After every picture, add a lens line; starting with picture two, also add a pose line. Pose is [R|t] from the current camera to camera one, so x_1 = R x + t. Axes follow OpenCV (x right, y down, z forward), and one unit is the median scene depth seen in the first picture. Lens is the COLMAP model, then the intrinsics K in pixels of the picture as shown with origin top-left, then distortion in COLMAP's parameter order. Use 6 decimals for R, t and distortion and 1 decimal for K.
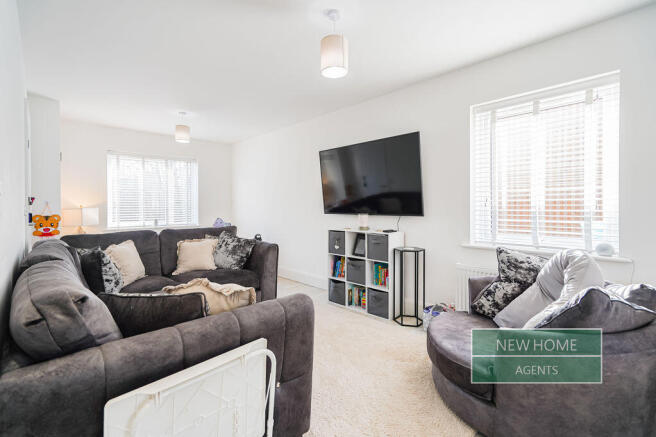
lens RADIAL K [[299.7, 0, 337.2], [0, 299.7, 204.7], [0, 0, 1]] dist [0.005672, -0.000154]
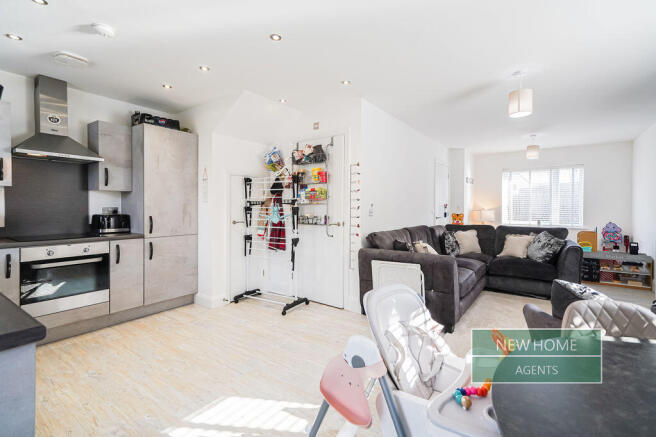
lens RADIAL K [[299.7, 0, 329.0], [0, 299.7, 213.1], [0, 0, 1]] dist [0.005672, -0.000154]
pose [[0.145510, 0.021135, -0.989131, 0.710526], [0.001069, 0.999768, 0.021520, -0.009417], [0.989356, -0.004189, 0.145453, -0.028443]]
